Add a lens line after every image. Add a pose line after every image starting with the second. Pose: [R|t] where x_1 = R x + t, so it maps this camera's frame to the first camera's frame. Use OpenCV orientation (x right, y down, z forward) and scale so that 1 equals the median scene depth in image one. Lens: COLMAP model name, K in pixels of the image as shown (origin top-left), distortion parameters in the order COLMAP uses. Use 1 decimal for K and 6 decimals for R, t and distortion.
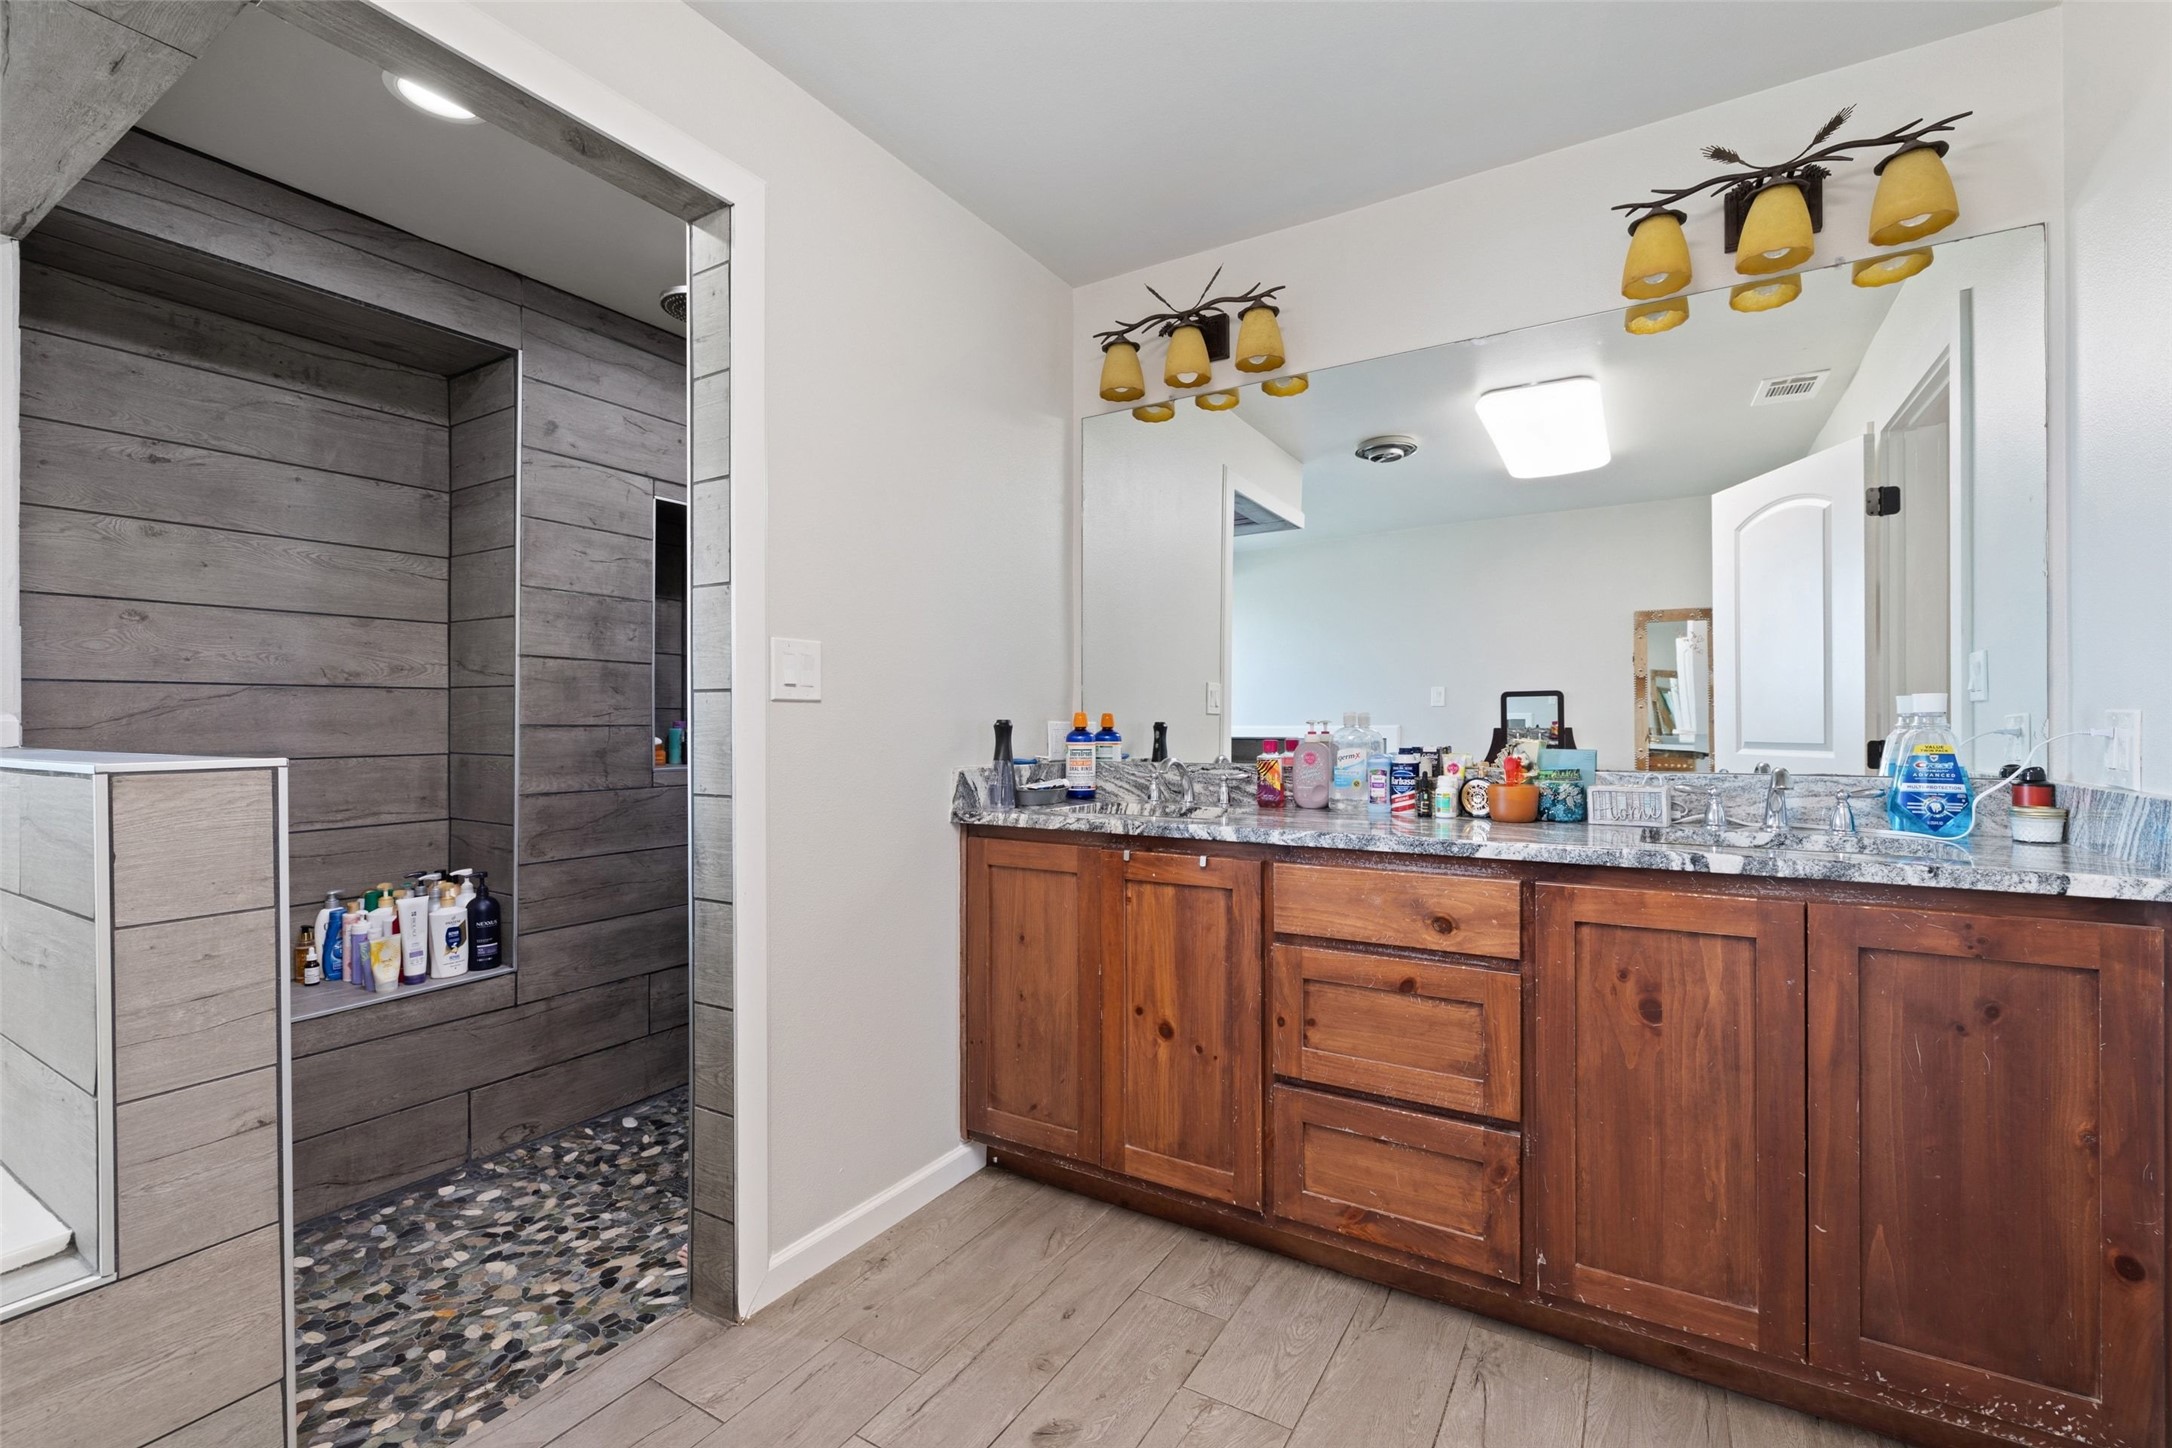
lens RADIAL K [[946.4, 0, 1083.9], [0, 946.4, 728.8], [0, 0, 1]] dist [0.009188, 0.000217]
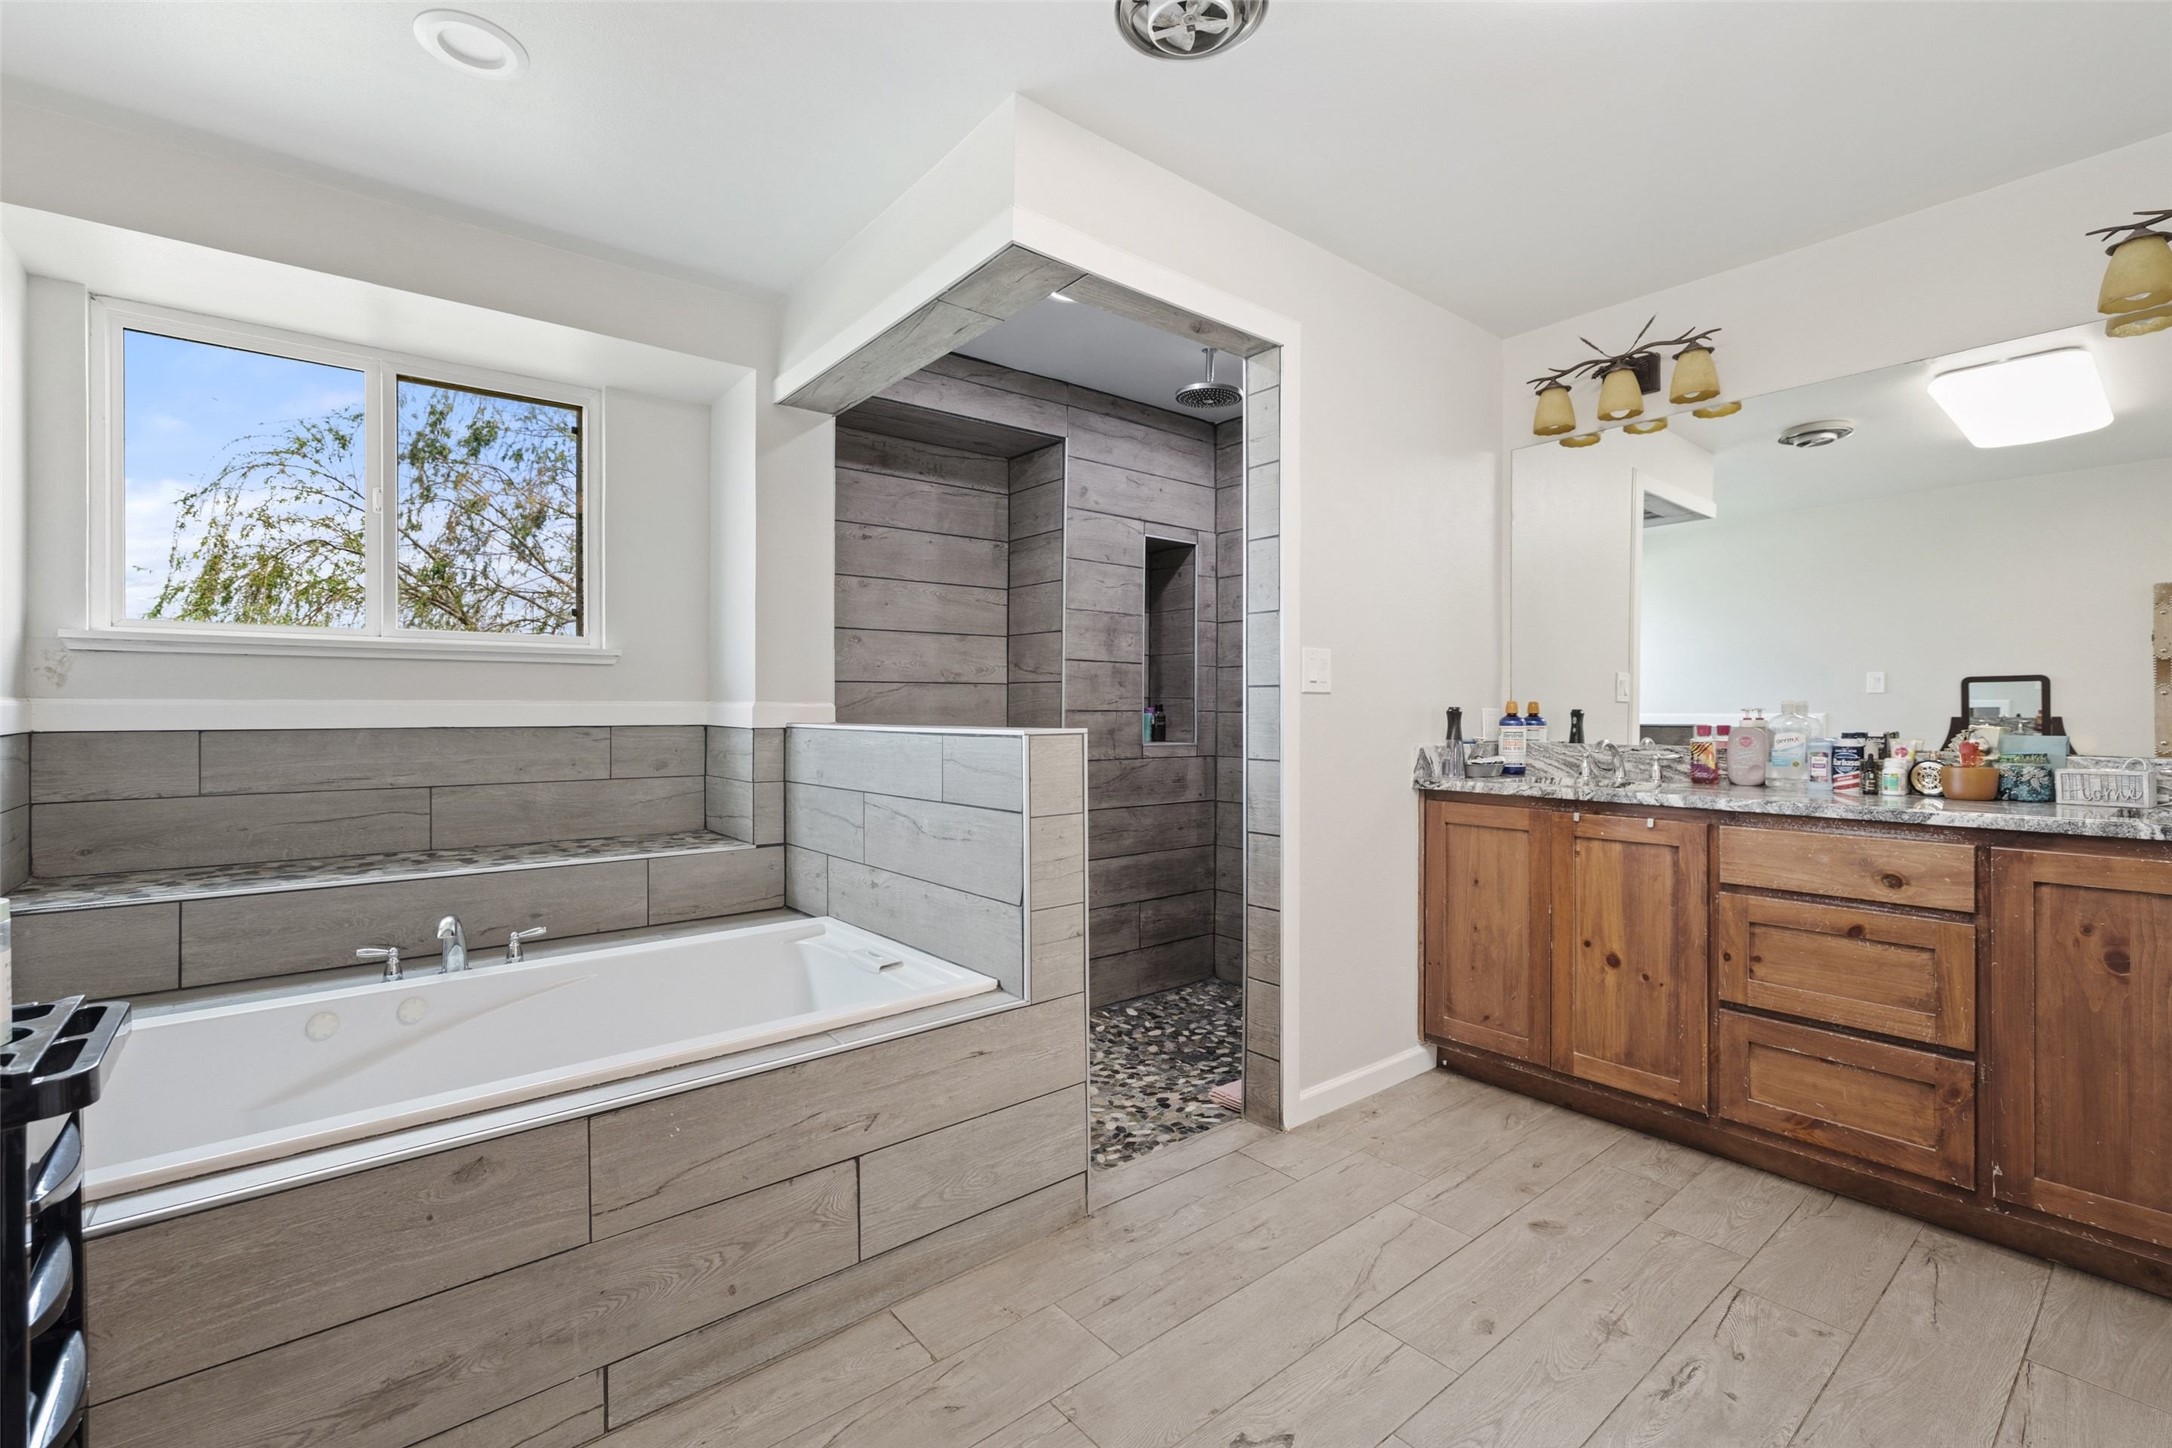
lens RADIAL K [[946.4, 0, 1090.0], [0, 946.4, 712.5], [0, 0, 1]] dist [0.009188, 0.000217]
pose [[0.946695, 0.003594, -0.322112, -0.143959], [-0.004665, 0.999986, -0.002554, 0.003288], [0.322098, 0.003921, 0.946698, -0.345159]]
